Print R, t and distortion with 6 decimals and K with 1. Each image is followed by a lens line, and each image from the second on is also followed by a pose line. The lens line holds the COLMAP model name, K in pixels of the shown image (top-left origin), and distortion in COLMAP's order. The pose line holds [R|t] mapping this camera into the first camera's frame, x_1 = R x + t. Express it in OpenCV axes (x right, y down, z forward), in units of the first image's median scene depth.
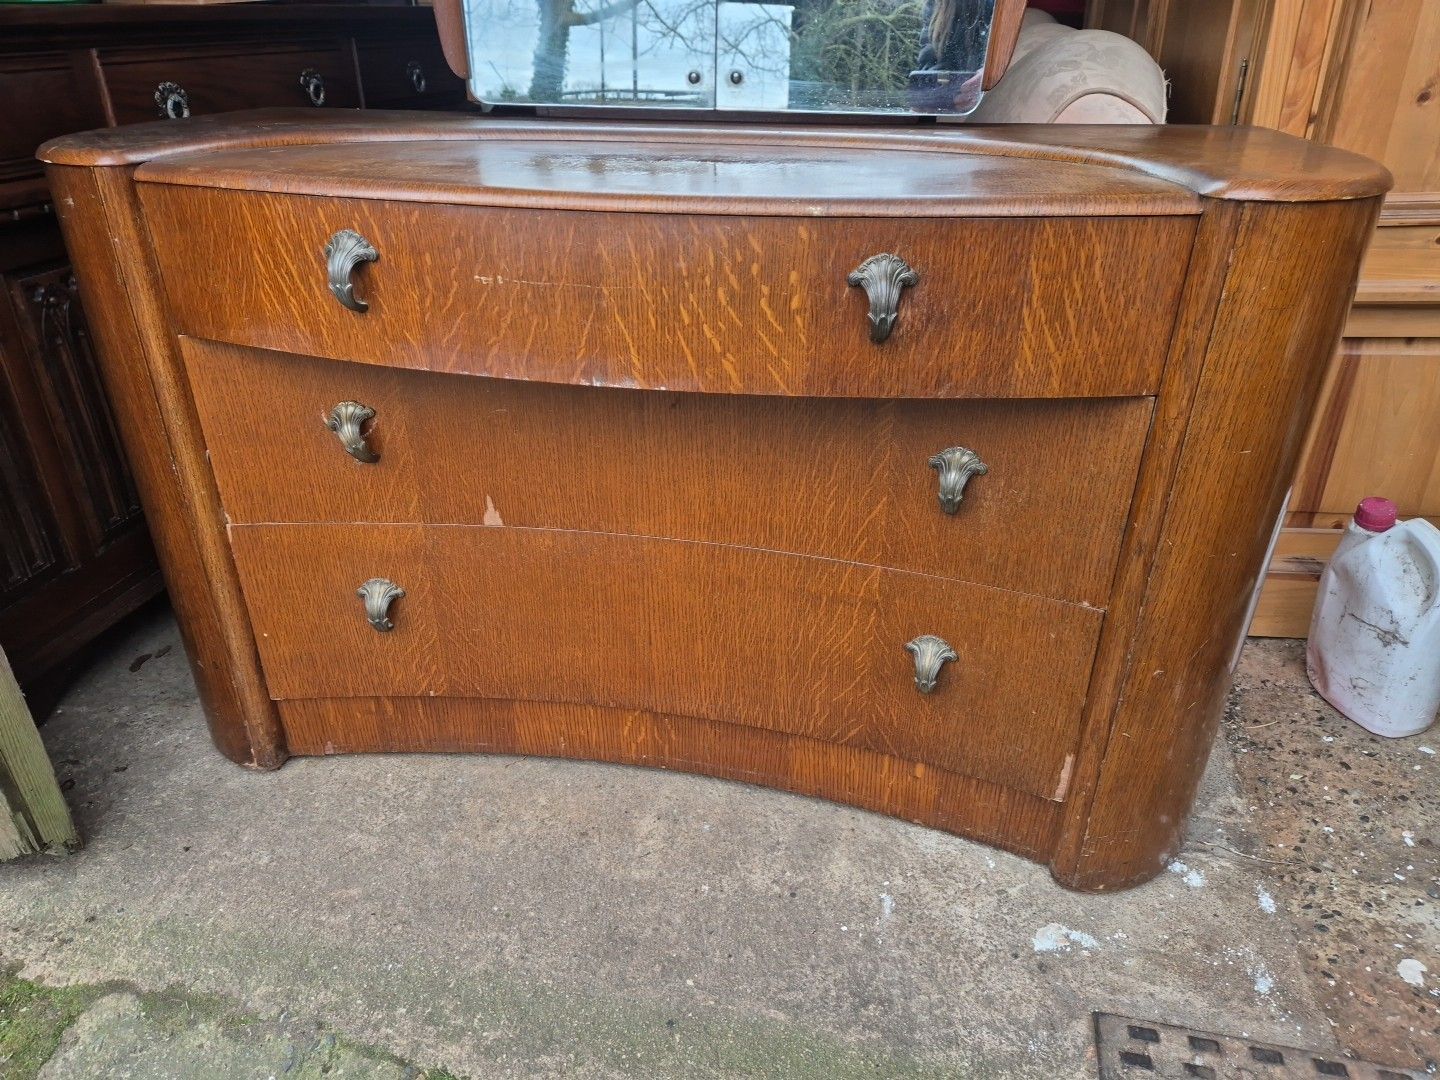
lens RADIAL K [[968.3, 0, 710.1], [0, 968.3, 543.2], [0, 0, 1]] dist [0.065172, -0.056577]
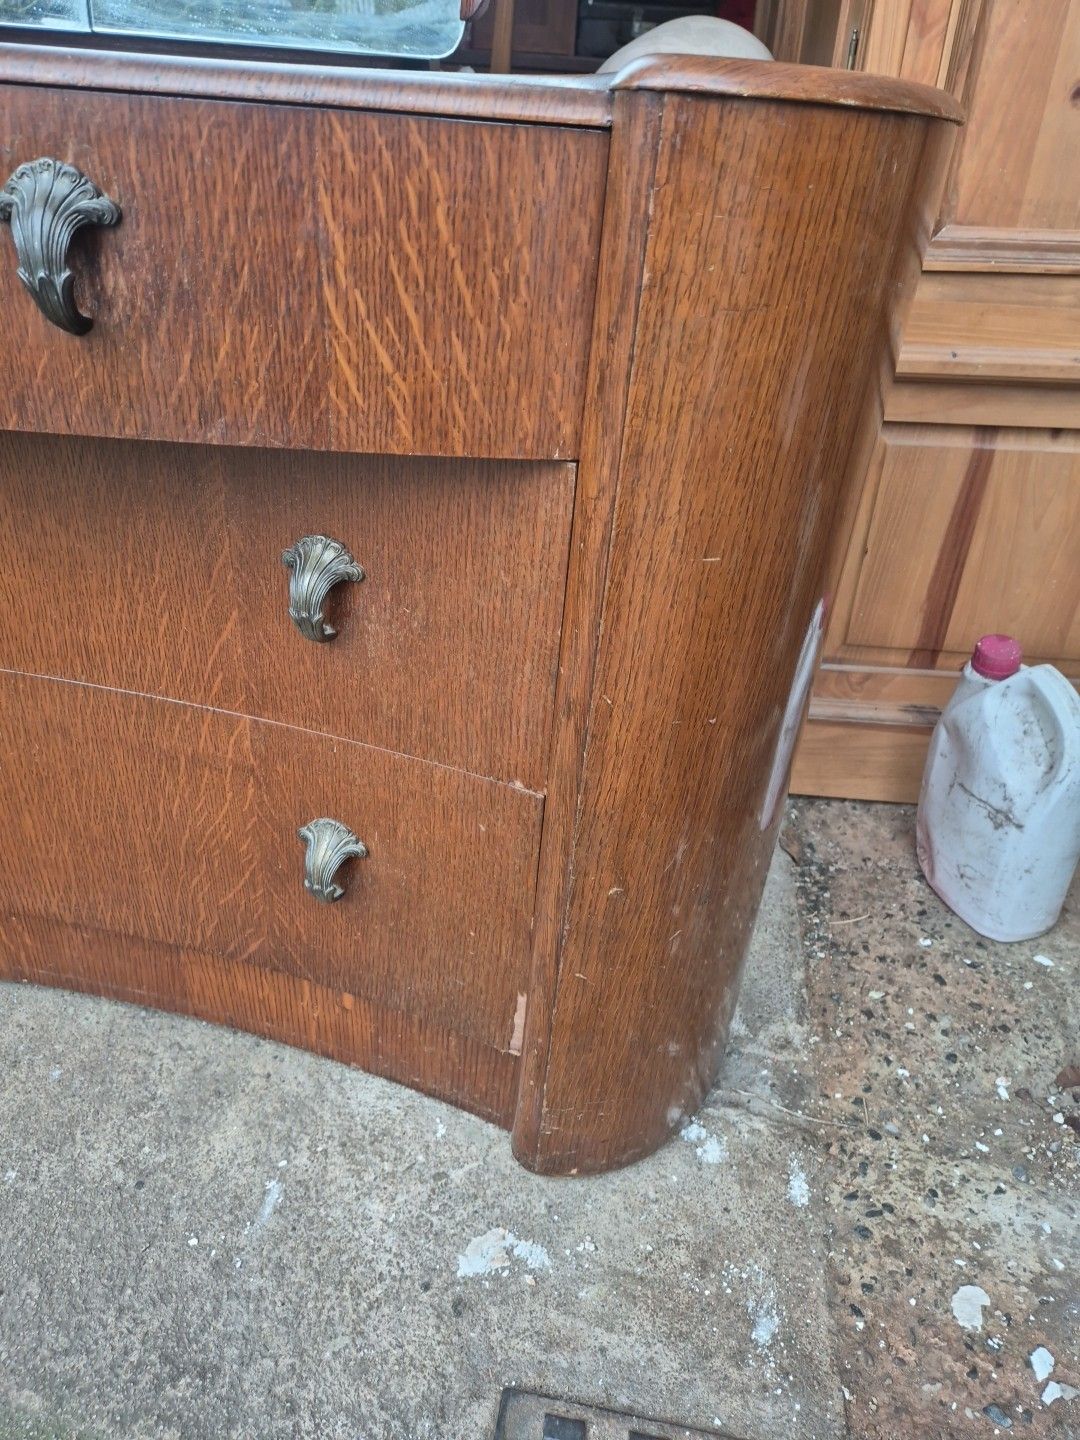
lens RADIAL K [[975.4, 0, 525.9], [0, 975.4, 697.1], [0, 0, 1]] dist [0.062147, -0.055574]
pose [[0.996868, 0.029320, 0.073453, 0.309300], [-0.032482, 0.998579, 0.042238, -0.022715], [-0.072110, -0.044491, 0.996404, 0.313189]]
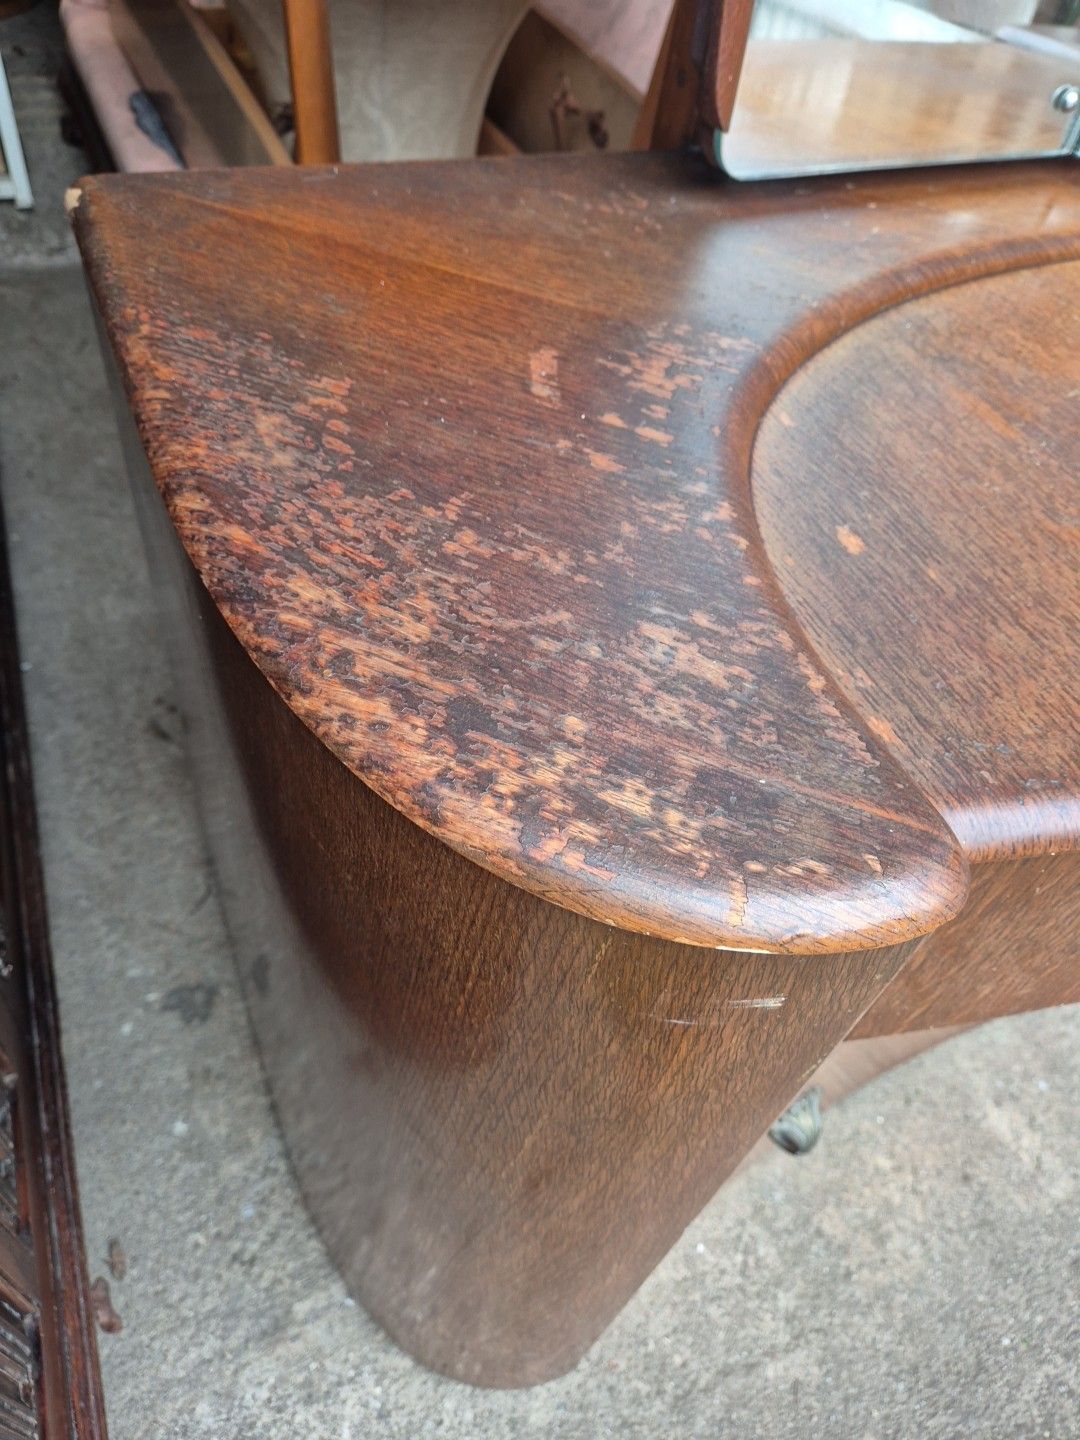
lens RADIAL K [[975.4, 0, 522.4], [0, 975.4, 693.5], [0, 0, 1]] dist [0.062147, -0.055574]
pose [[0.804148, -0.371080, 0.464377, -0.742562], [0.174766, 0.894279, 0.411974, -0.523255], [-0.568158, -0.250131, 0.783984, 0.744540]]
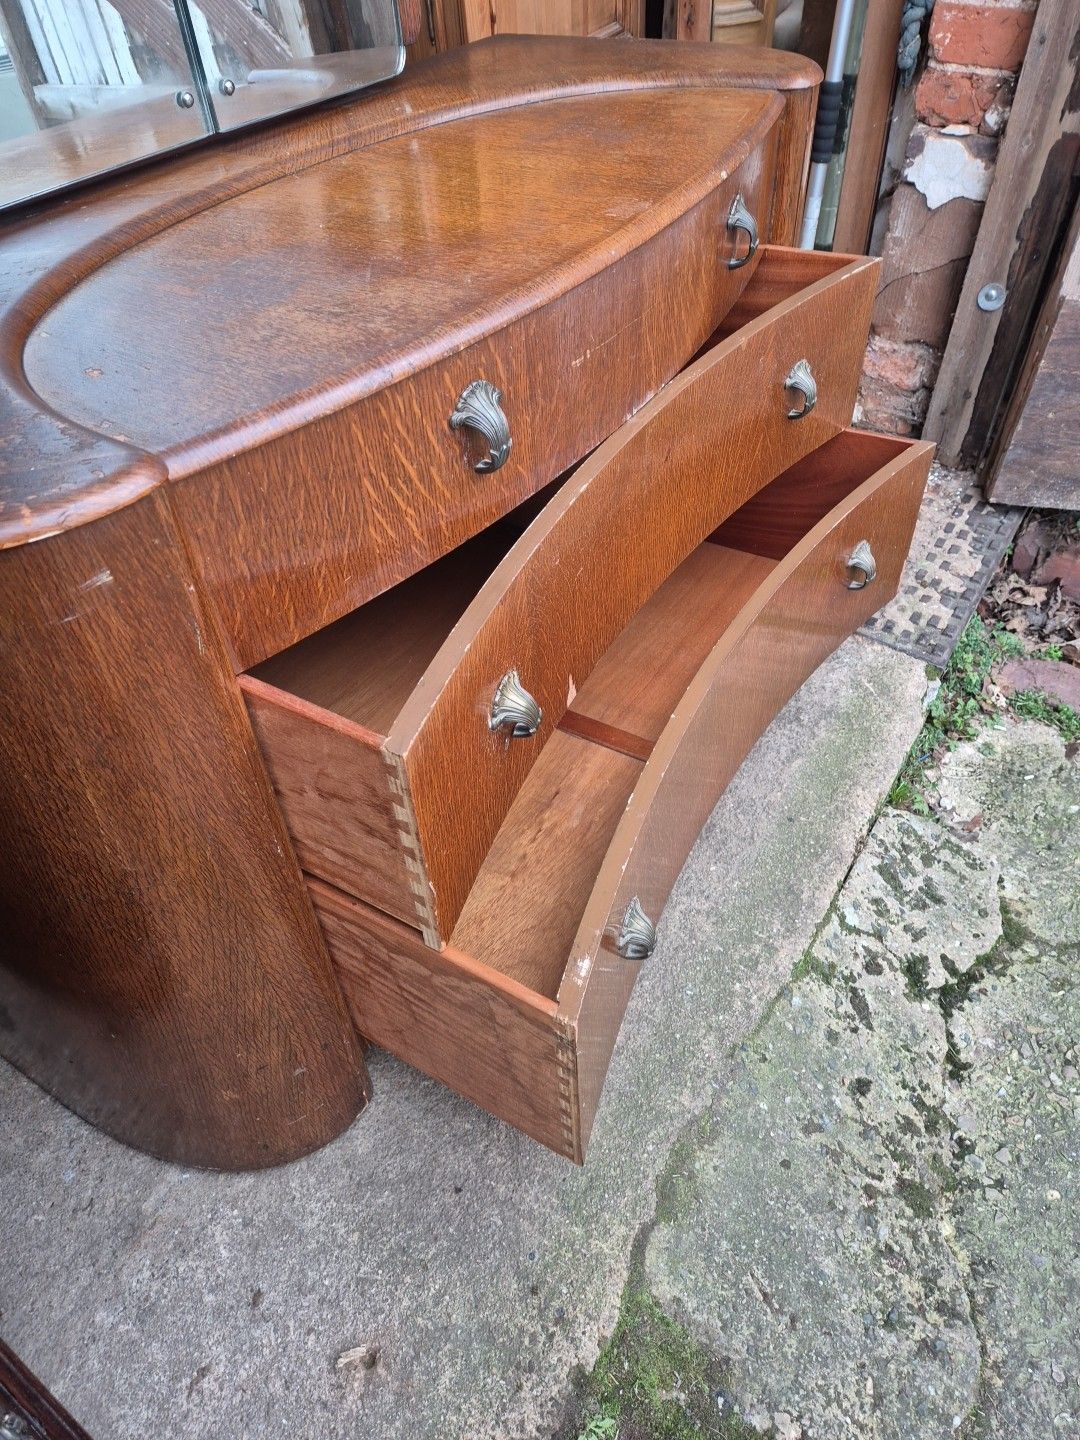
lens RADIAL K [[968.3, 0, 528.5], [0, 968.3, 701.2], [0, 0, 1]] dist [0.065172, -0.056577]
pose [[0.353957, -0.647441, 0.674933, -0.891292], [0.483128, 0.744485, 0.460791, -0.393116], [-0.800813, 0.162979, 0.576313, 0.446821]]
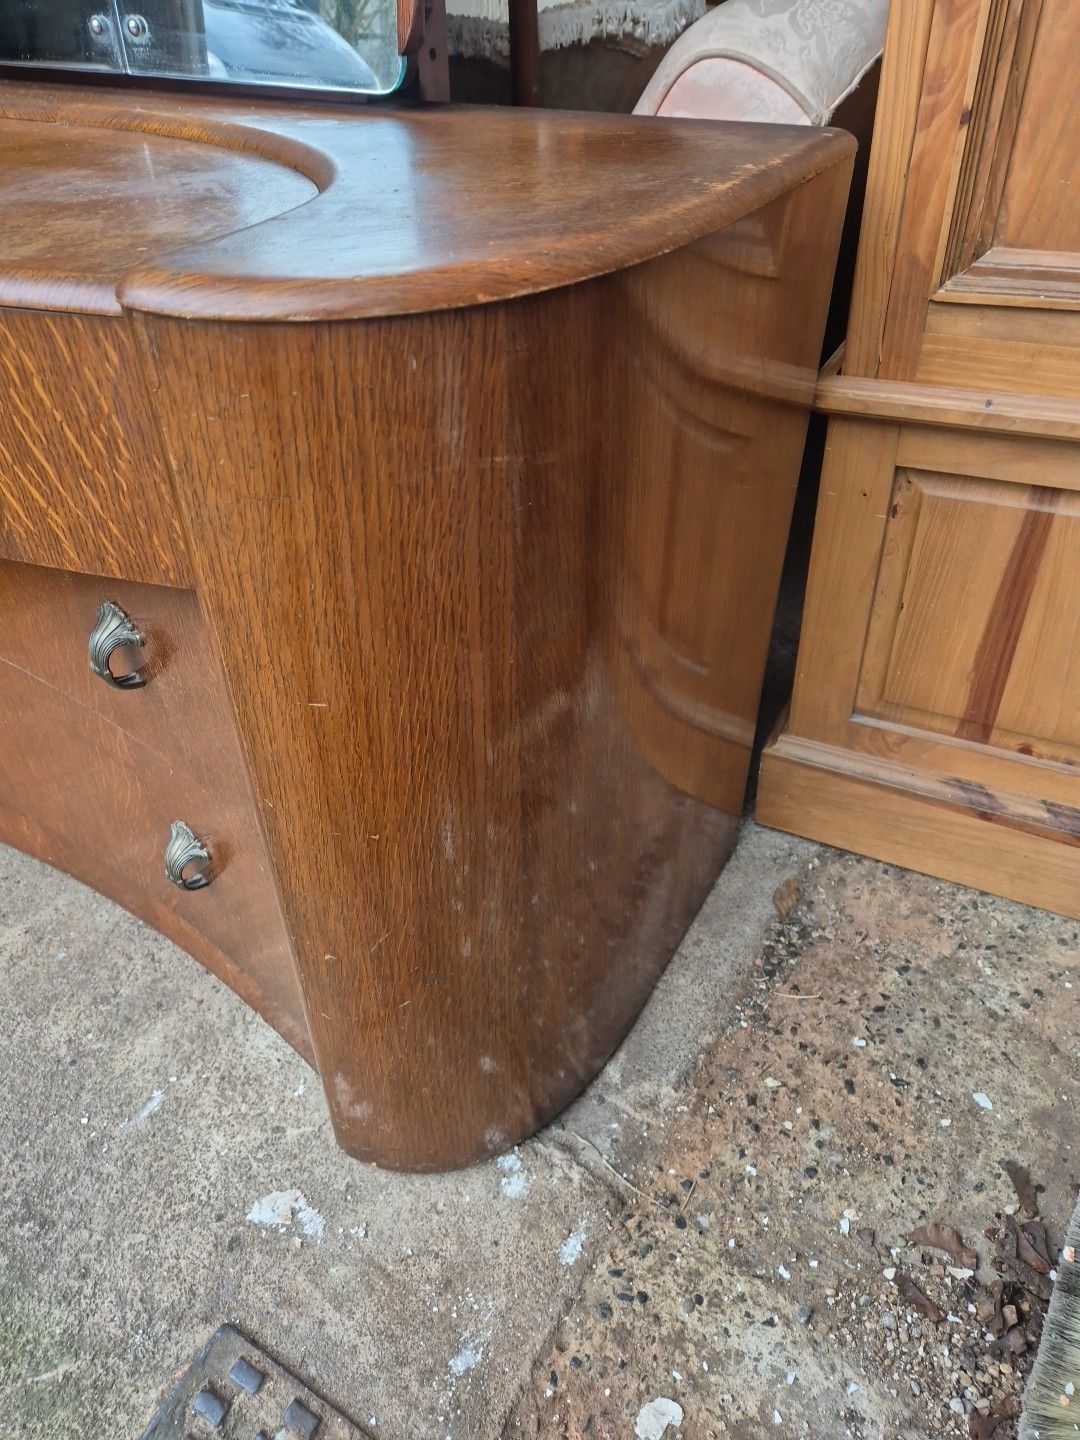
lens RADIAL K [[968.3, 0, 534.3], [0, 968.3, 703.1], [0, 0, 1]] dist [0.065172, -0.056577]
pose [[0.946067, 0.187796, -0.263989, 0.678834], [-0.138439, 0.971052, 0.194658, -0.189961], [0.292903, -0.147613, 0.944679, 0.351985]]
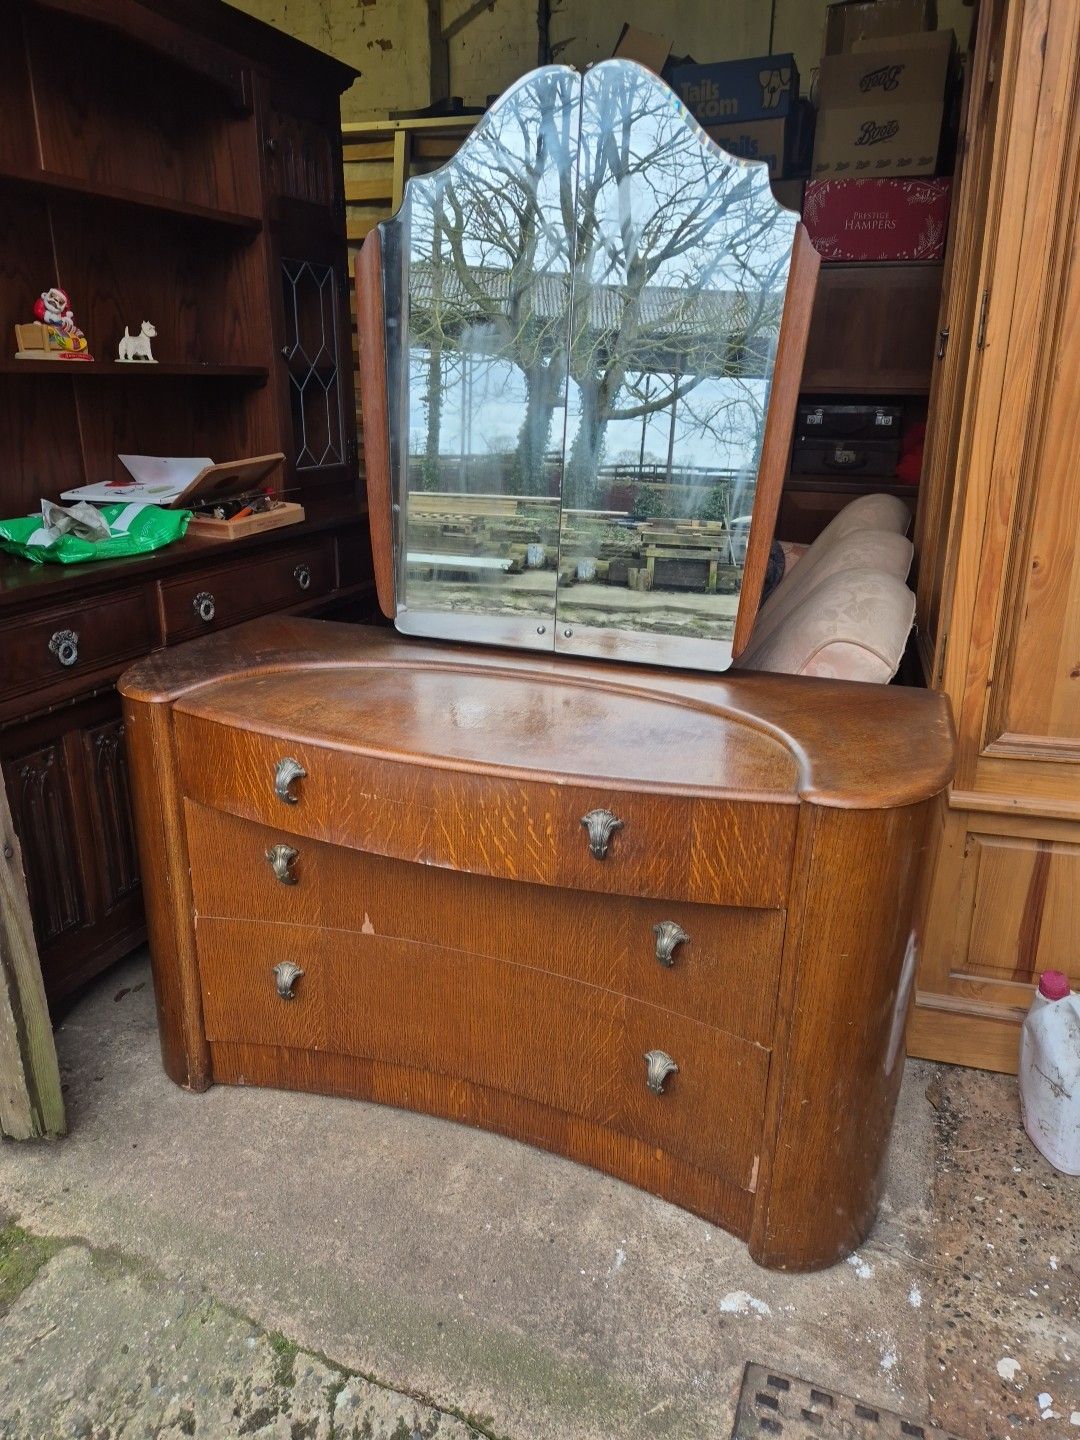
lens RADIAL K [[968.3, 0, 538.7], [0, 968.3, 709.7], [0, 0, 1]] dist [0.065172, -0.056577]
pose [[0.988417, 0.065944, -0.136688, 0.212296], [-0.087148, 0.983990, -0.155462, -0.150453], [0.124248, 0.165574, 0.978339, -0.454628]]
